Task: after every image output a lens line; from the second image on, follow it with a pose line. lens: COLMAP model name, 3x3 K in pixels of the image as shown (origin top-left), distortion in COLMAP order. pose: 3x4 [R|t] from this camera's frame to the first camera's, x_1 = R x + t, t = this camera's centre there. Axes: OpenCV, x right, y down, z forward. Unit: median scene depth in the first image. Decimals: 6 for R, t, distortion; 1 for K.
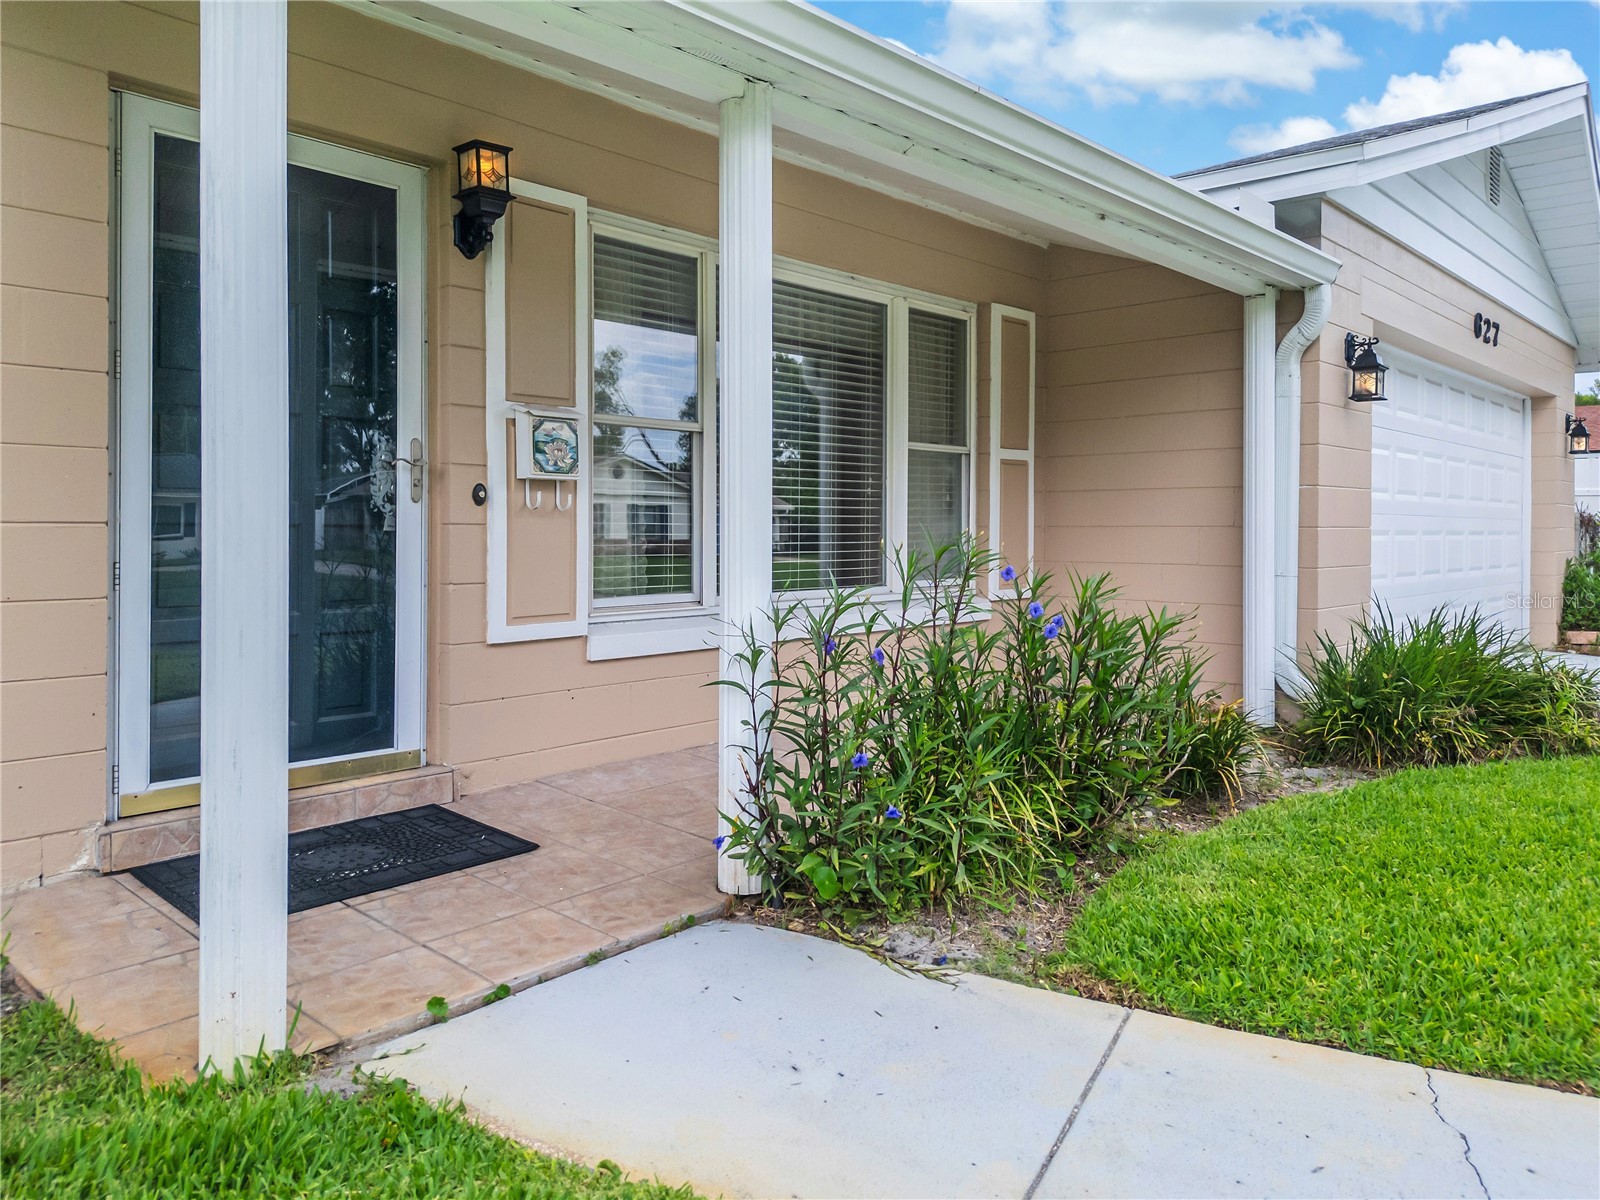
lens RADIAL K [[1142.7, 0, 797.8], [0, 1142.7, 542.6], [0, 0, 1]] dist [0.021910, -0.005022]
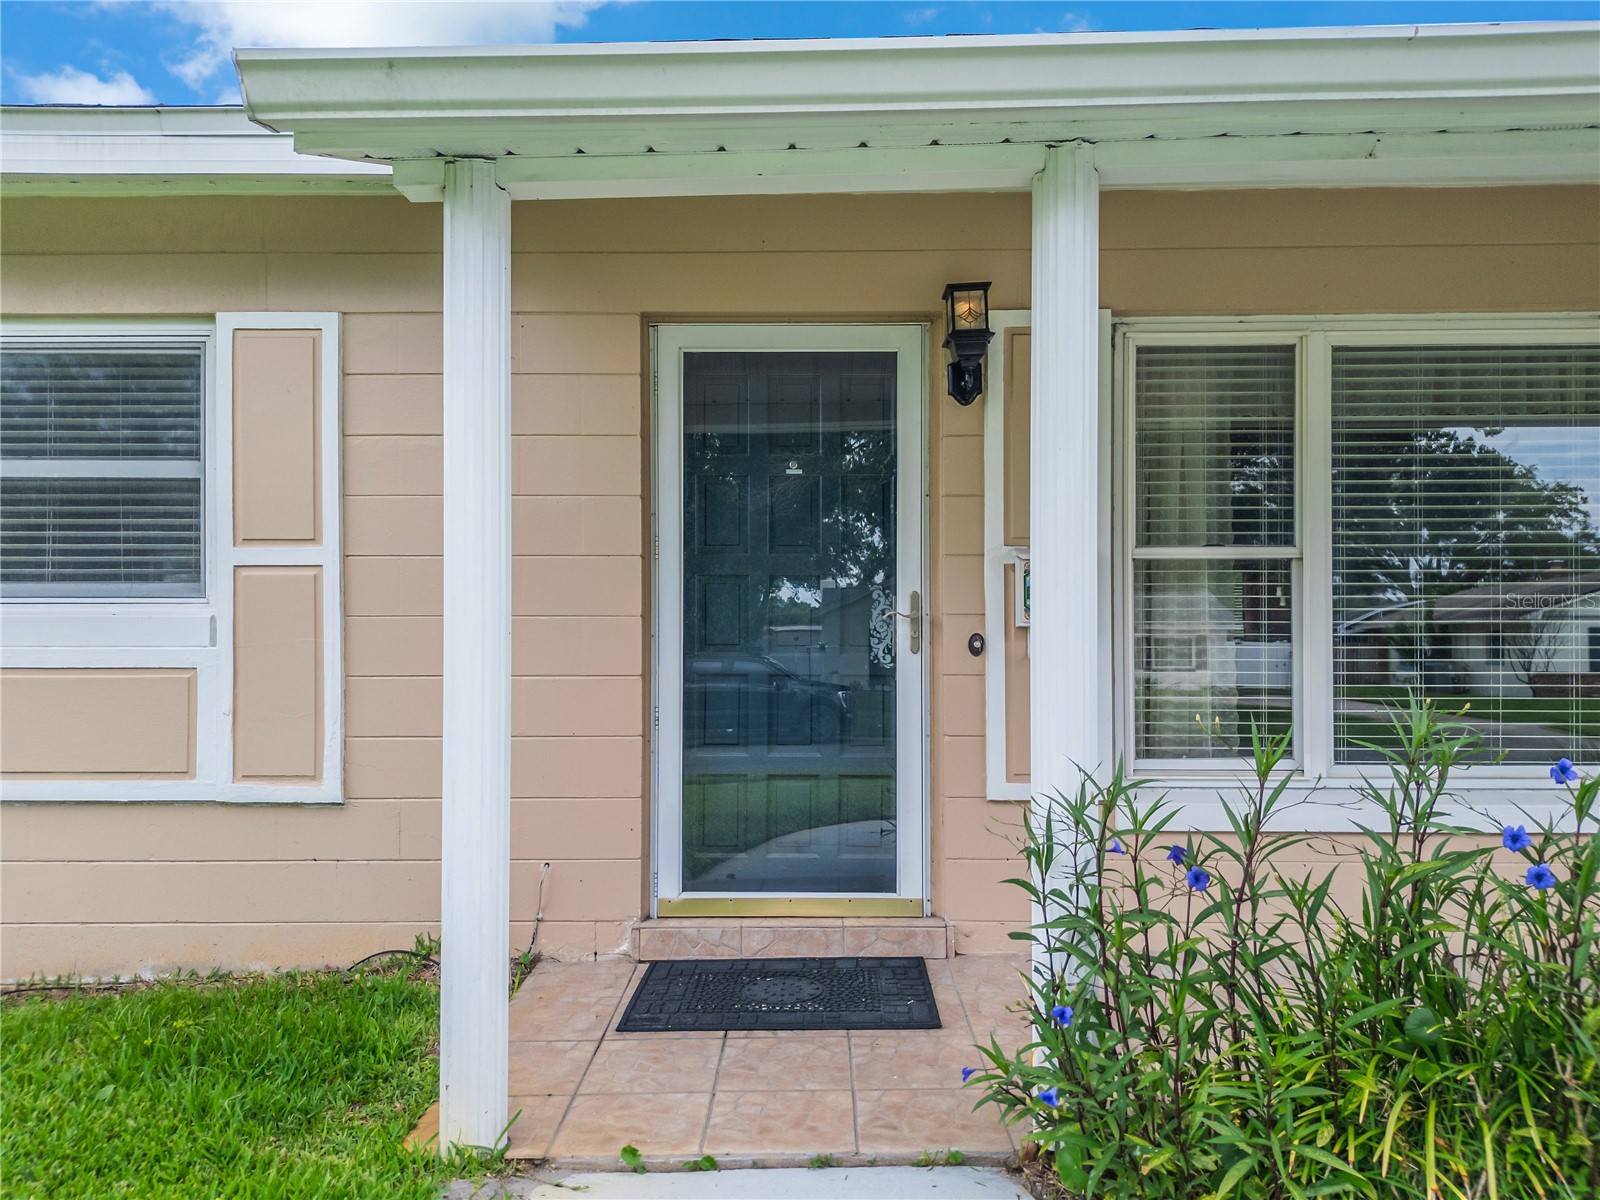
lens RADIAL K [[1131.8, 0, 804.6], [0, 1131.8, 643.4], [0, 0, 1]] dist [0.083490, -0.092041]
pose [[0.669279, -0.008120, -0.742967, 0.361179], [-0.007447, 0.999817, -0.017635, -0.026764], [0.742974, 0.017336, 0.669096, 0.264627]]
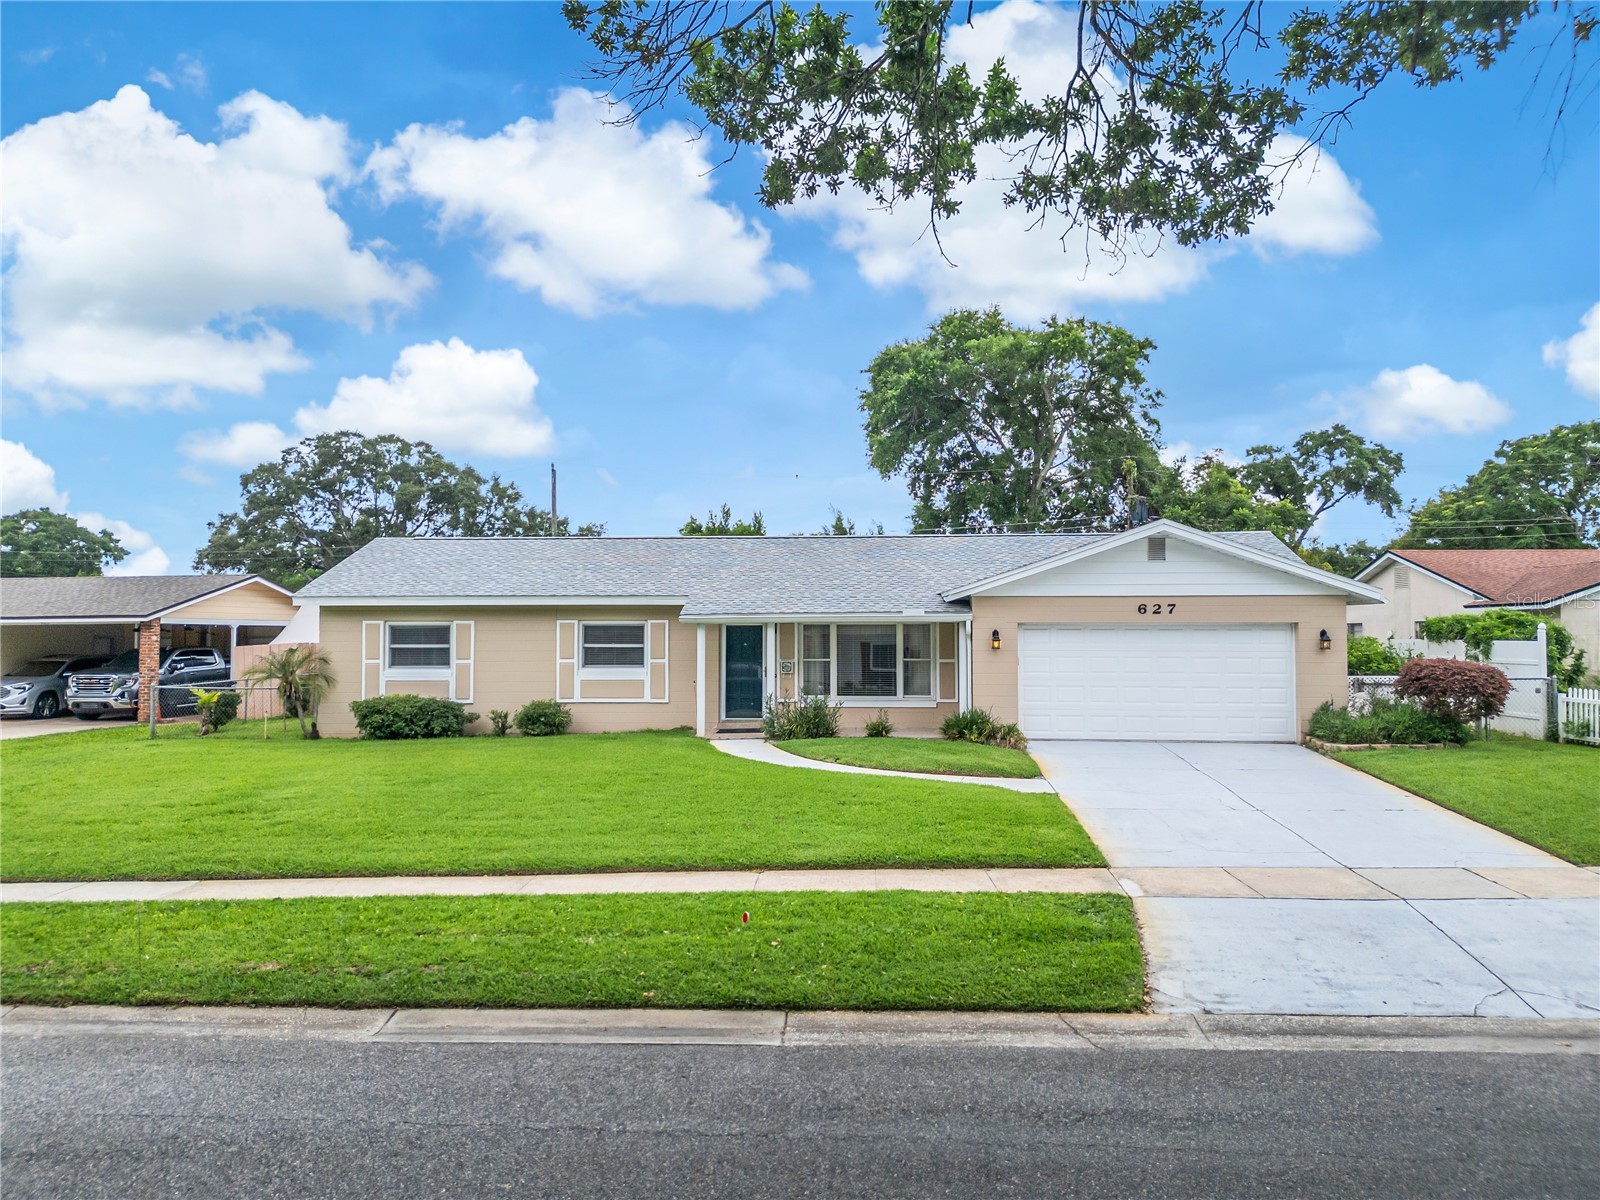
lens RADIAL K [[1123.5, 0, 808.7], [0, 1123.5, 593.3], [0, 0, 1]] dist [0.079555, -0.088609]
pose [[0.646991, -0.035870, -0.761653, 4.394347], [-0.007889, 0.998525, -0.053727, -0.165410], [0.762457, 0.040770, 0.645753, -2.683180]]
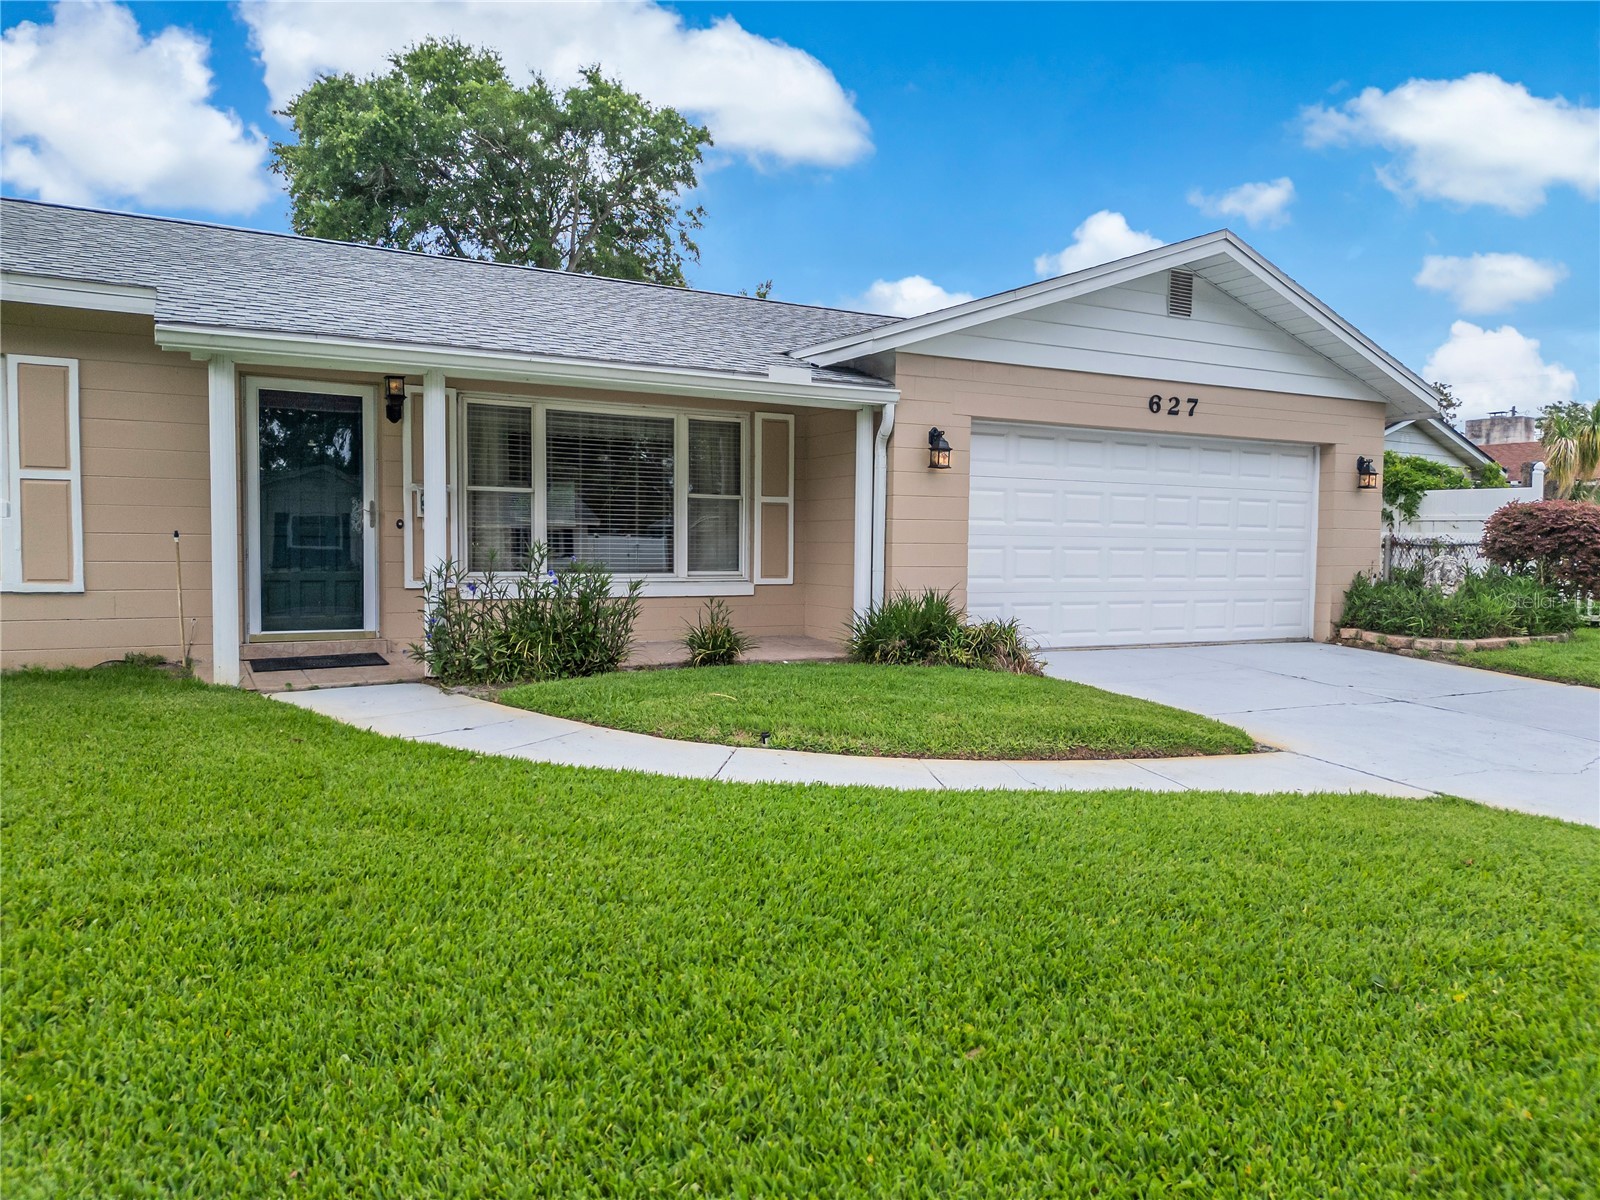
lens RADIAL K [[1123.5, 0, 808.7], [0, 1123.5, 593.3], [0, 0, 1]] dist [0.079555, -0.088609]
pose [[0.952549, 0.021275, -0.303641, 1.296276], [-0.012734, 0.999466, 0.030079, 0.019797], [0.304119, -0.024785, 0.952312, -1.007976]]
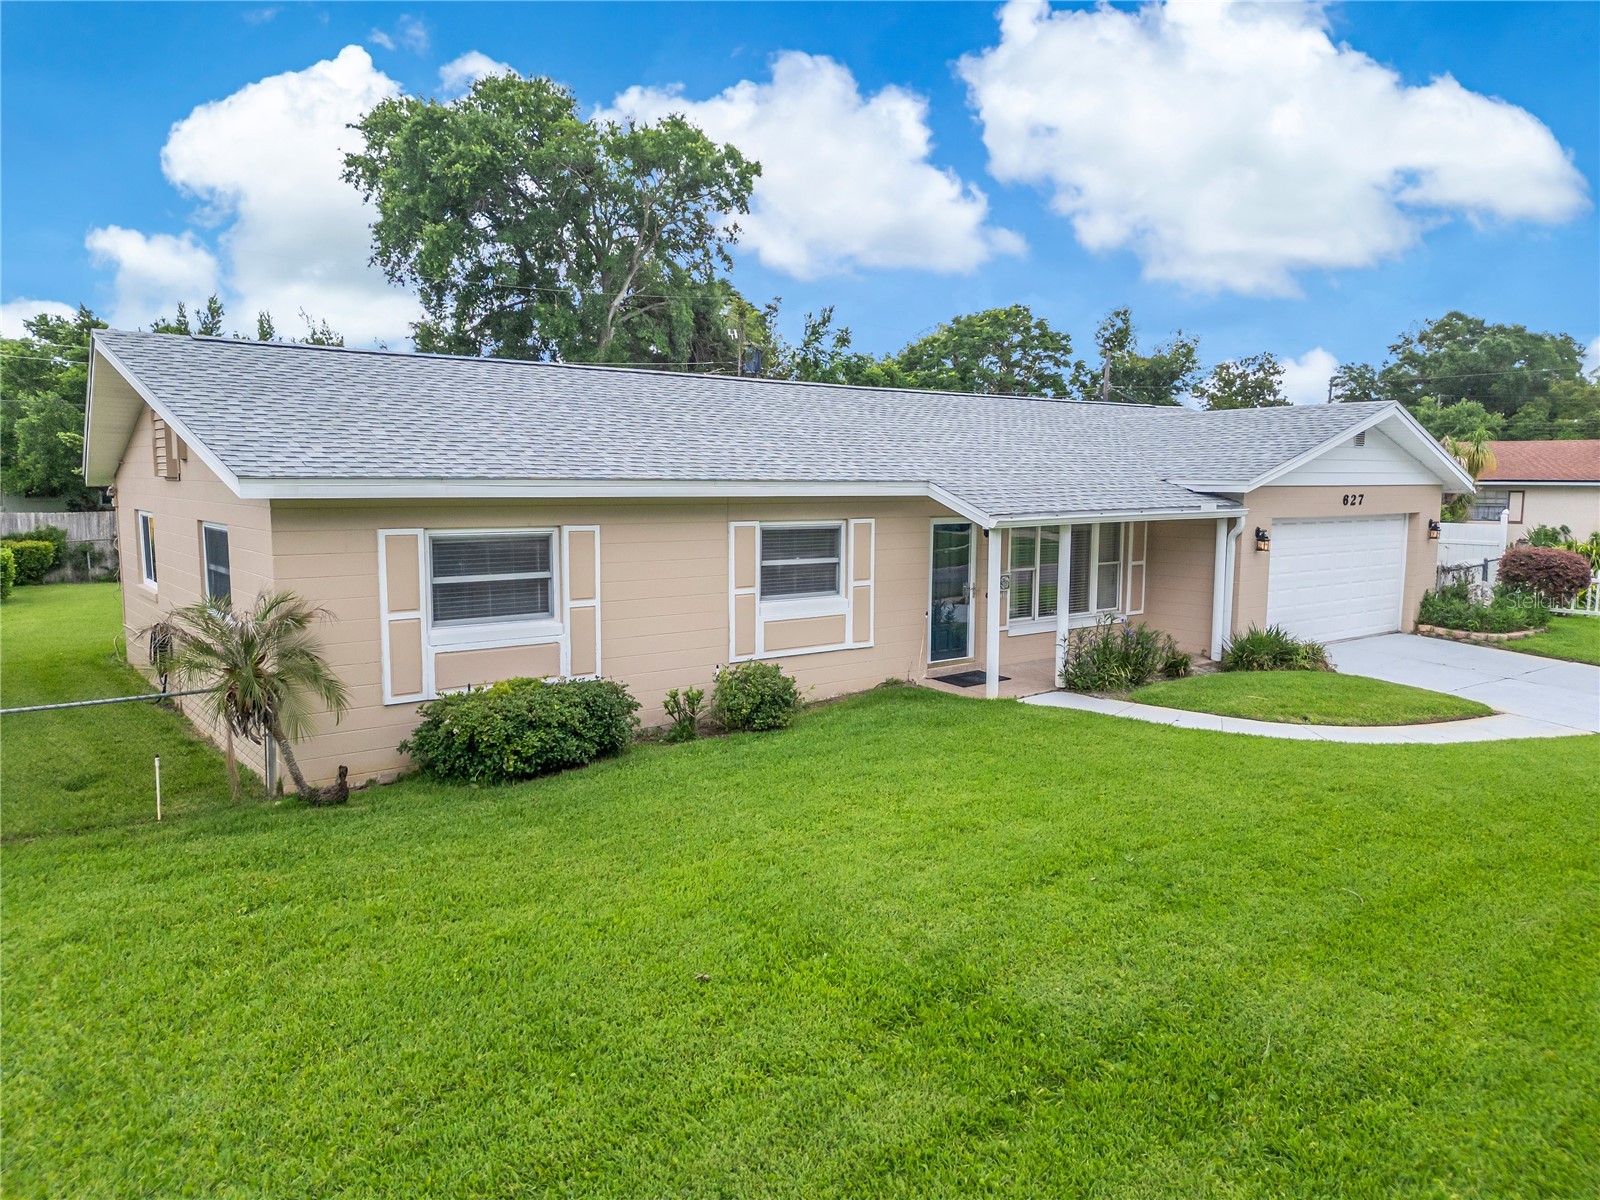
lens RADIAL K [[1104.4, 0, 800.0], [0, 1104.4, 600.0], [0, 0, 1]] dist [0.032297, -0.001805]
pose [[0.987423, 0.021567, -0.156623, -0.344434], [-0.006051, 0.995082, 0.098874, -0.431697], [0.157985, -0.096683, 0.982697, -3.111793]]
